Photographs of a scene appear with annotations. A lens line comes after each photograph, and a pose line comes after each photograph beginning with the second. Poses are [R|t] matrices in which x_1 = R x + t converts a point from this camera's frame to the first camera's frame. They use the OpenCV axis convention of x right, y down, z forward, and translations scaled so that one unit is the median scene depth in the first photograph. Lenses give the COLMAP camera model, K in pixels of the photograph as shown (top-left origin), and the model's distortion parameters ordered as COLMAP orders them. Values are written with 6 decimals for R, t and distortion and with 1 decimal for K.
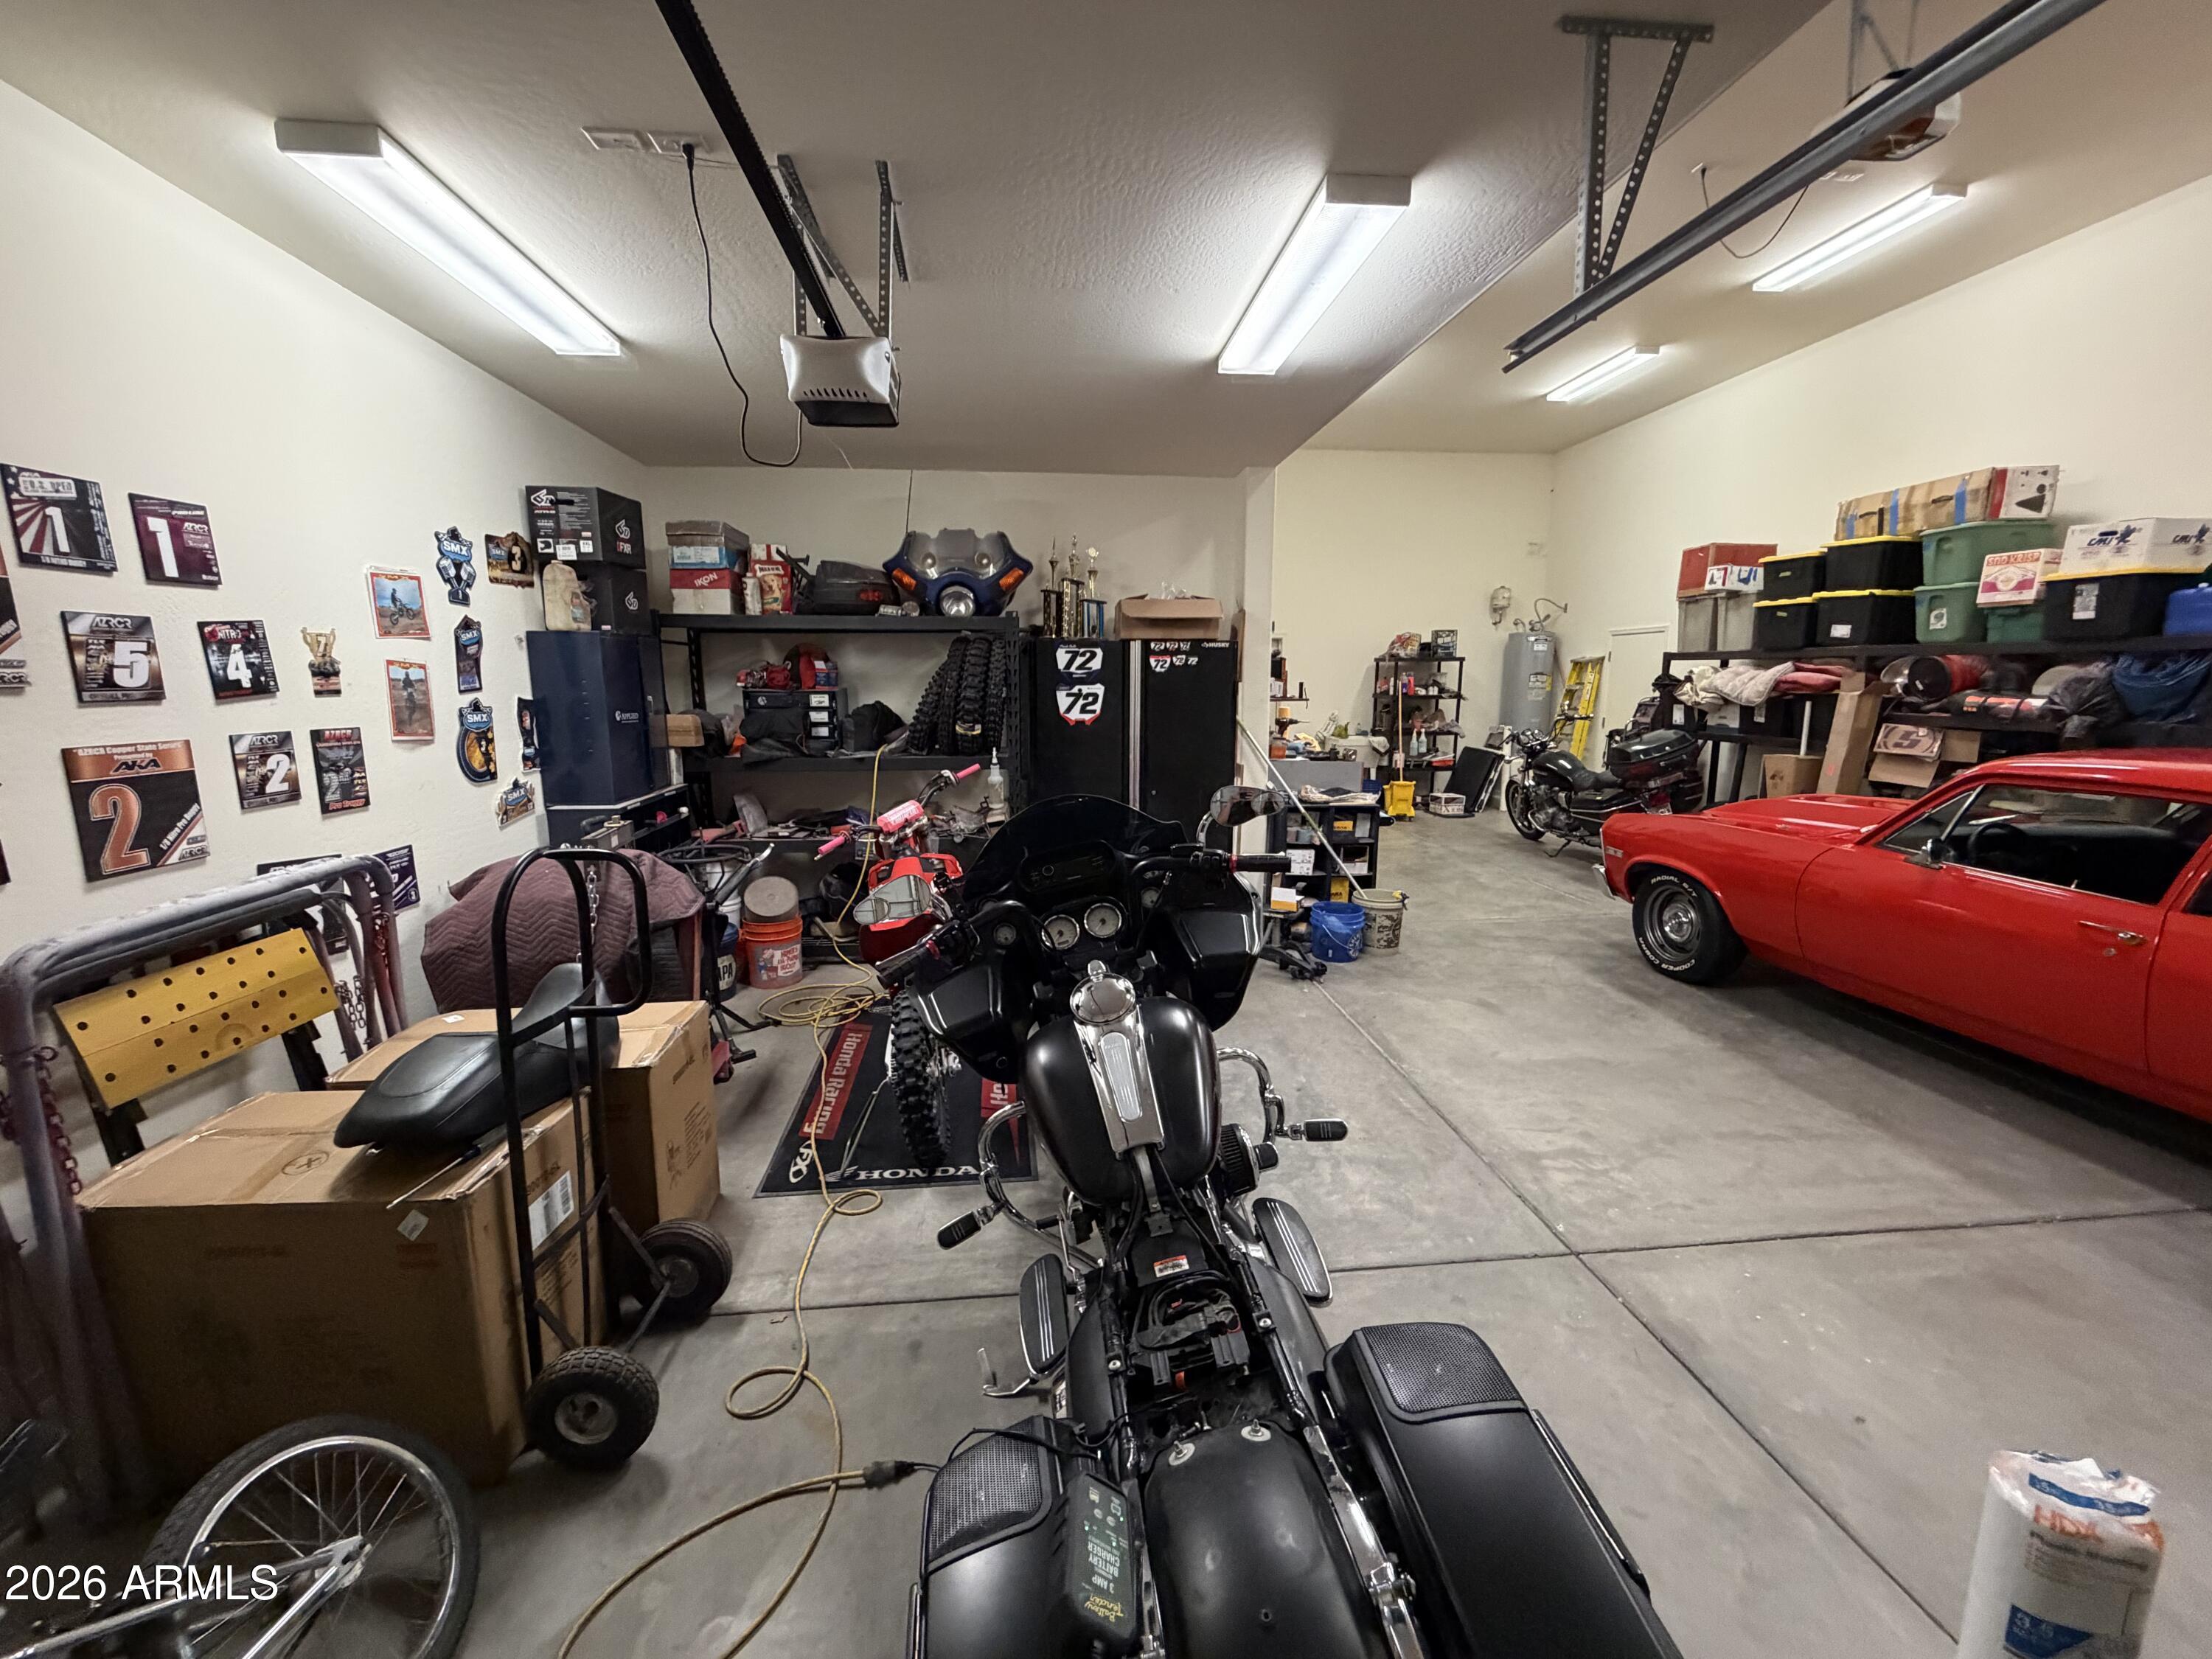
lens RADIAL K [[880.0, 0, 1099.5], [0, 880.0, 827.7], [0, 0, 1]] dist [0.000063, 0.000190]
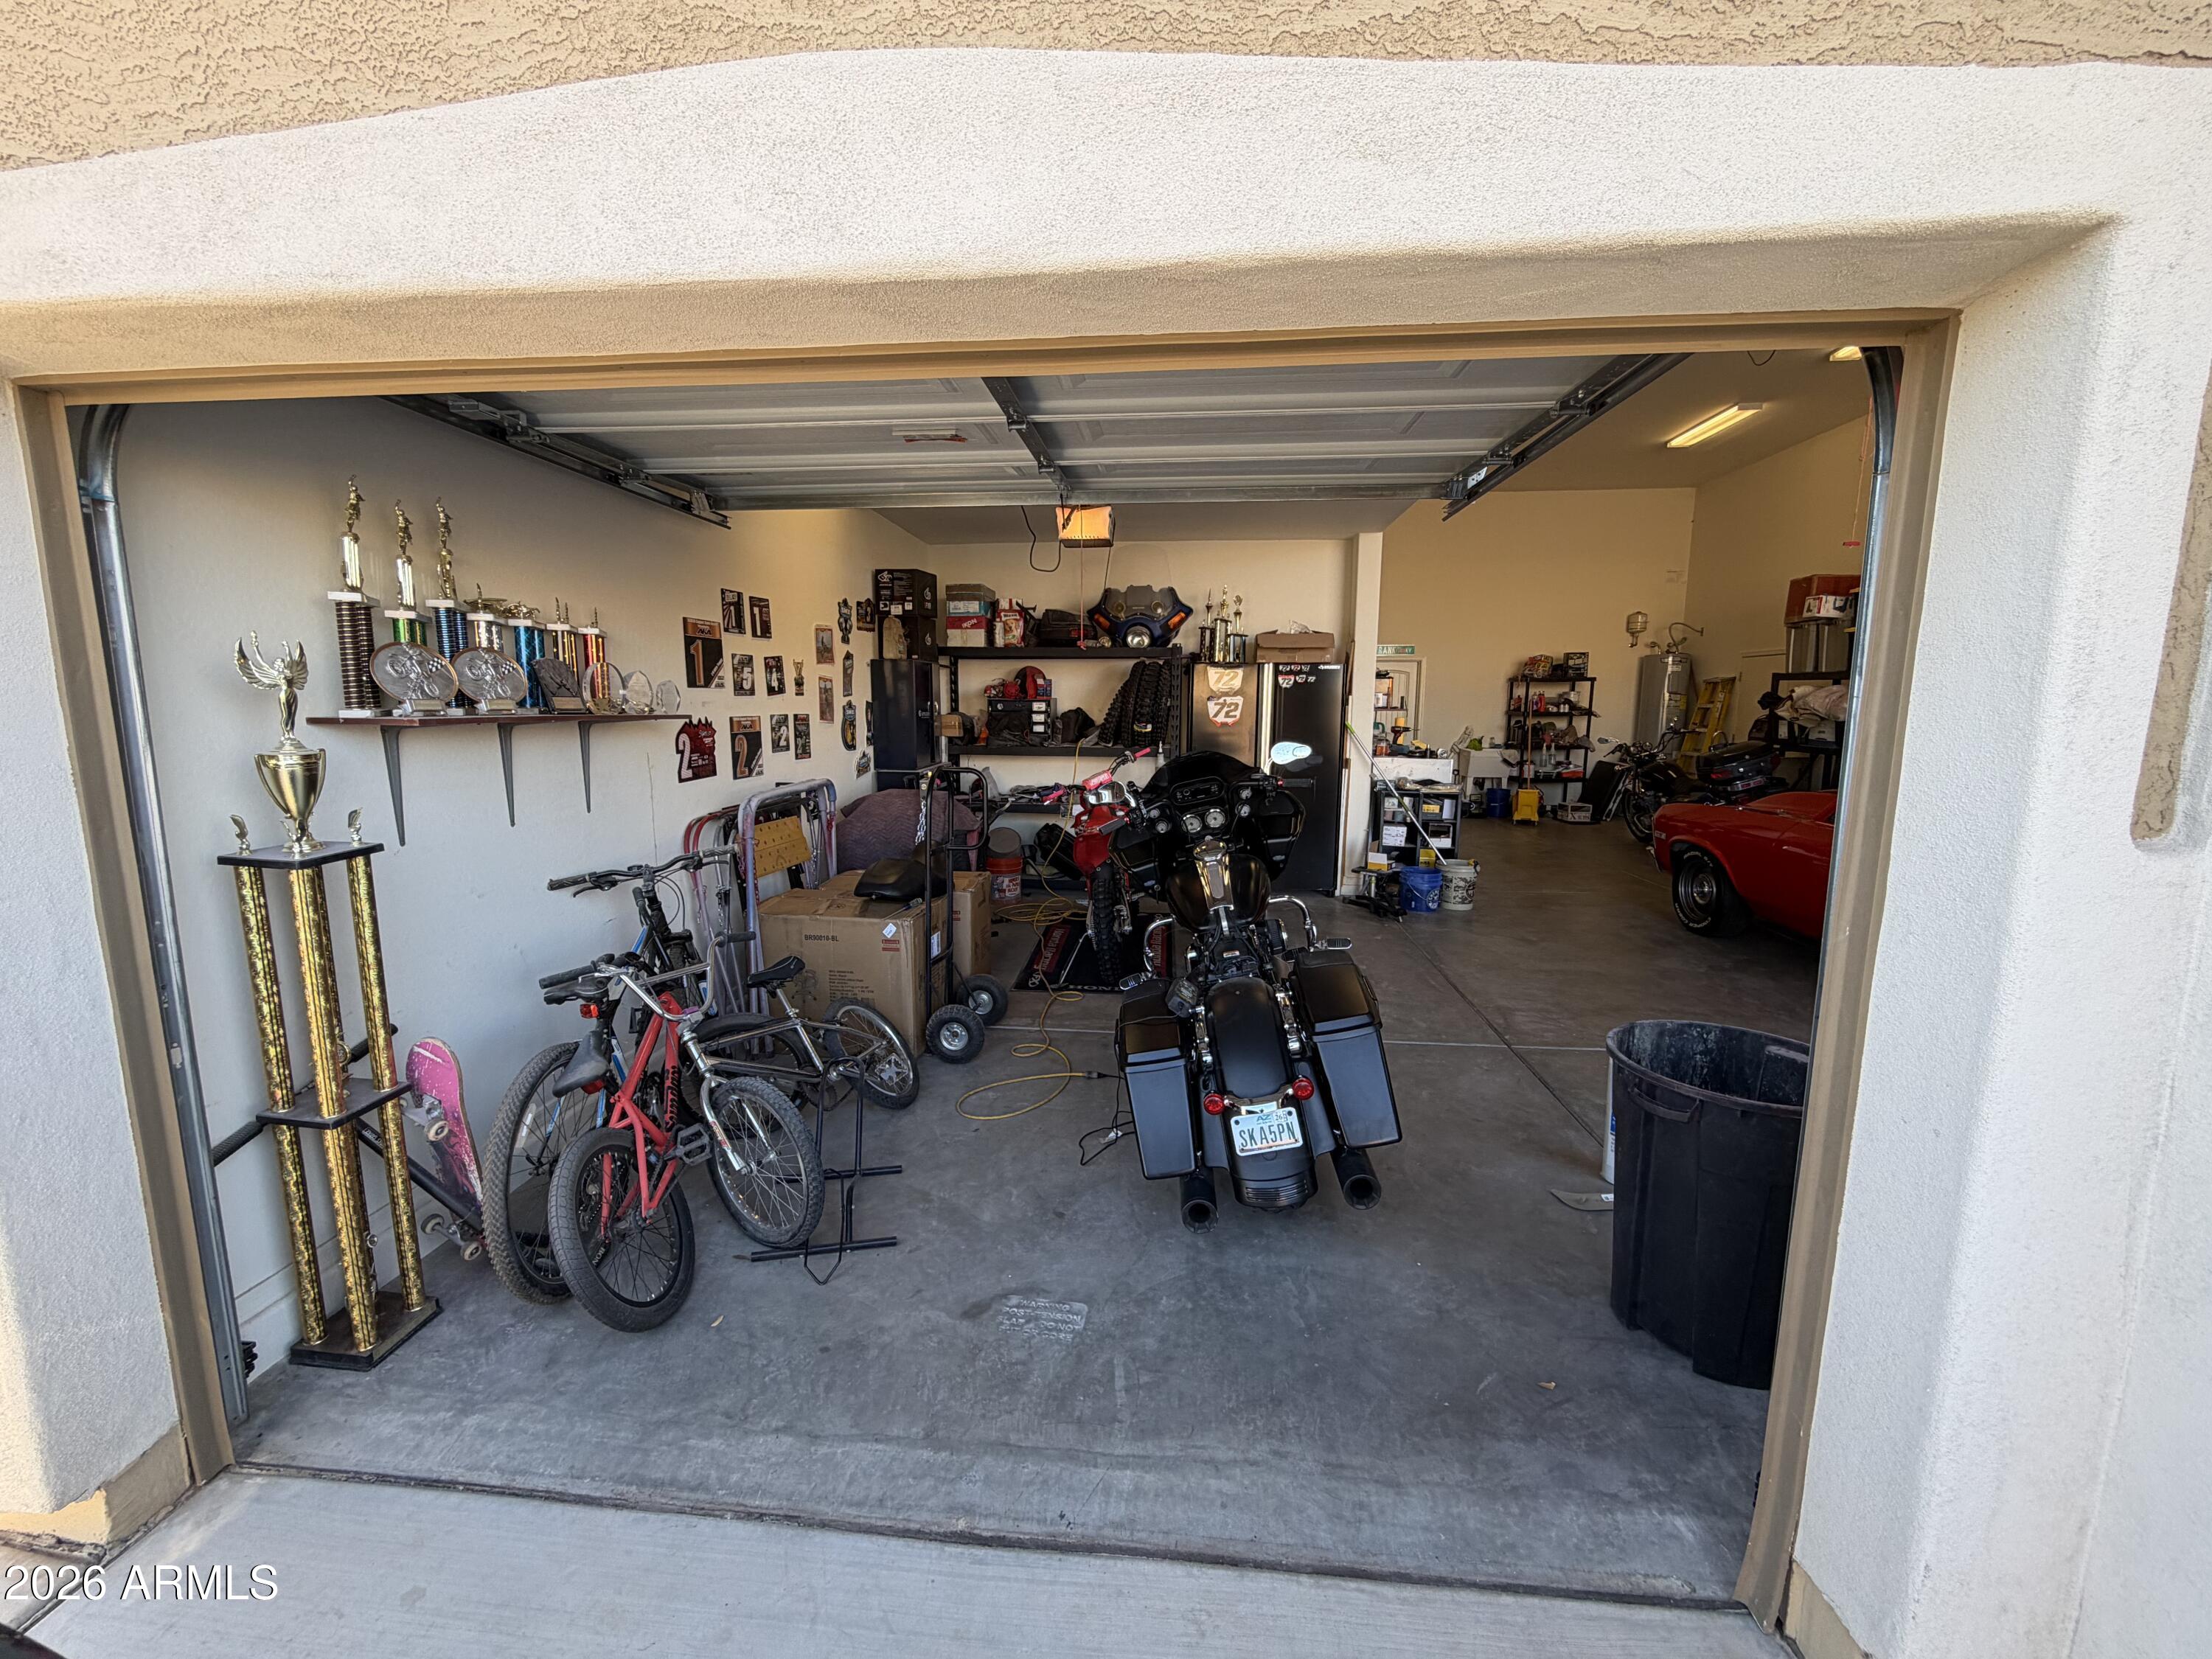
lens RADIAL K [[880.0, 0, 1100.1], [0, 880.0, 830.0], [0, 0, 1]] dist [0.000063, 0.000190]
pose [[0.982027, 0.033705, -0.185707, 0.050231], [-0.037438, 0.999161, -0.016629, 0.077663], [0.184990, 0.023282, 0.982464, -0.387057]]
